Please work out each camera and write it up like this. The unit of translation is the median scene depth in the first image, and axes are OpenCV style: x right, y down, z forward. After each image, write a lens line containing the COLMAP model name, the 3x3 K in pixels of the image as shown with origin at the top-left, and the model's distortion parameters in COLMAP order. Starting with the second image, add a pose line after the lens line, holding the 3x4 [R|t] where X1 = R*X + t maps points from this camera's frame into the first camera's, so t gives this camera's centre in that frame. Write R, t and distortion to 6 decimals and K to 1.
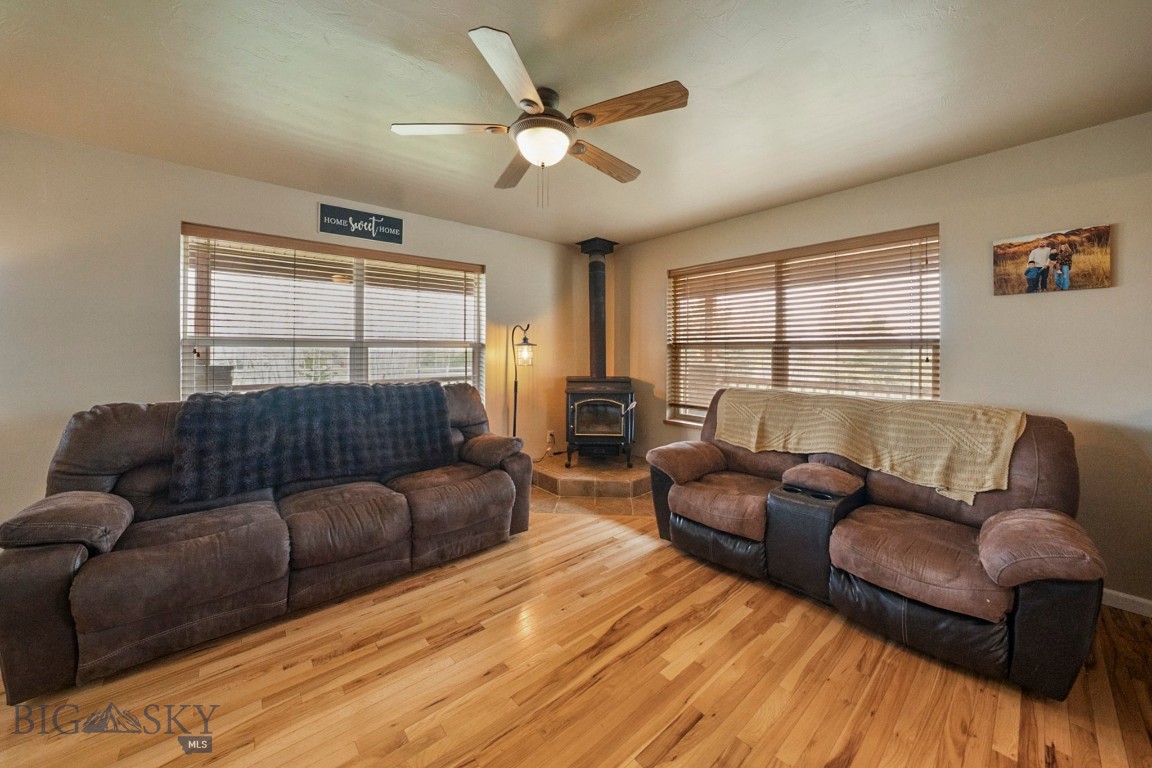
lens RADIAL K [[404.8, 0, 580.5], [0, 404.8, 353.6], [0, 0, 1]] dist [-0.013256, 0.002222]
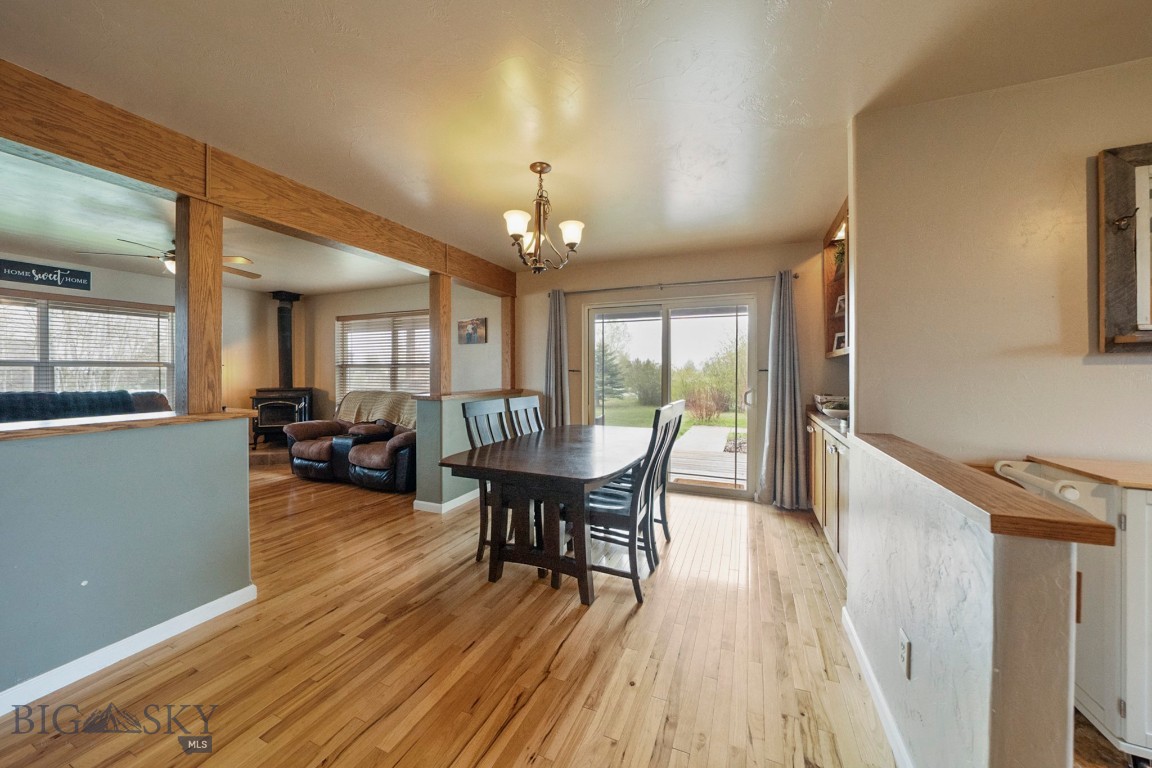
lens RADIAL K [[404.8, 0, 574.9], [0, 404.8, 377.2], [0, 0, 1]] dist [-0.013256, 0.002222]
pose [[0.905585, -0.006740, 0.424110, 0.651565], [0.003410, 0.999957, 0.008611, 0.020326], [-0.424150, -0.006352, 0.905570, -1.271097]]
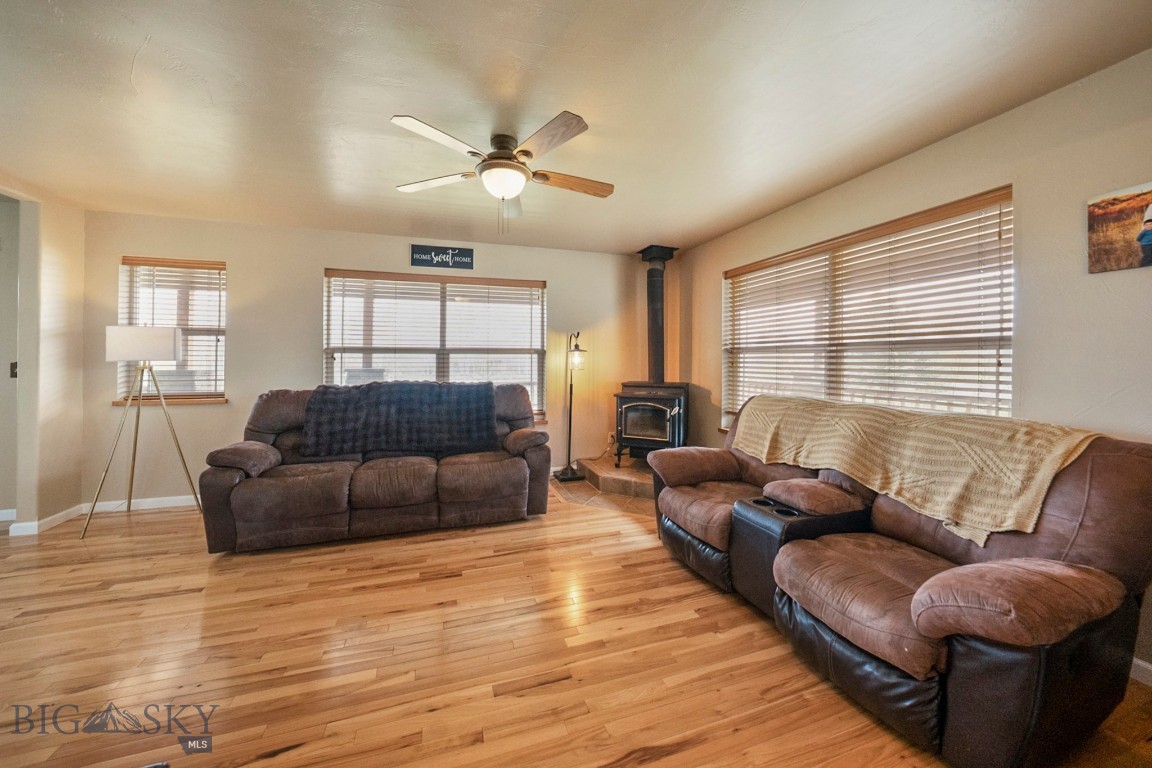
lens RADIAL K [[404.8, 0, 578.0], [0, 404.8, 363.3], [0, 0, 1]] dist [-0.013256, 0.002222]
pose [[0.924893, 0.001092, -0.380227, 0.443485], [-0.000531, 0.999999, 0.001580, 0.015768], [0.380228, -0.001259, 0.924892, -0.015780]]
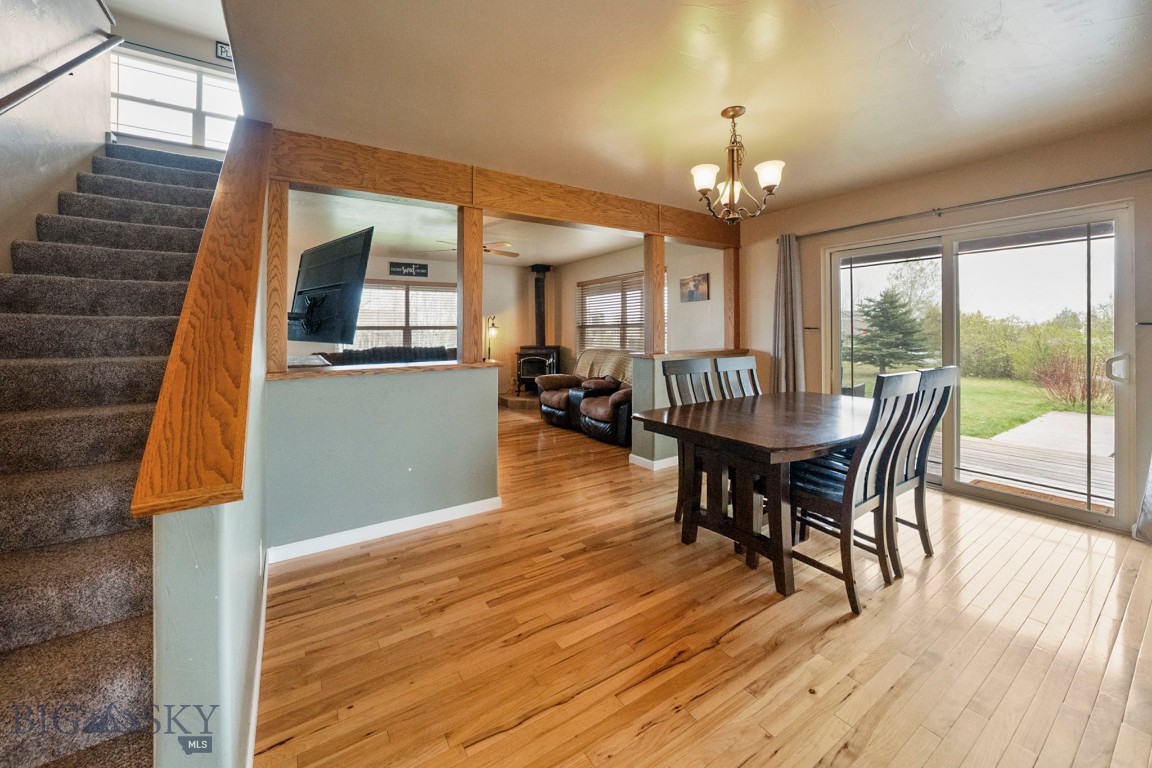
lens RADIAL K [[433.2, 0, 568.1], [0, 433.2, 330.7], [0, 0, 1]] dist [-0.004288, 0.001517]
pose [[0.988639, -0.010201, -0.149960, 0.765993], [0.008798, 0.999911, -0.010013, 0.024562], [0.150049, 0.008580, 0.988641, -1.370166]]
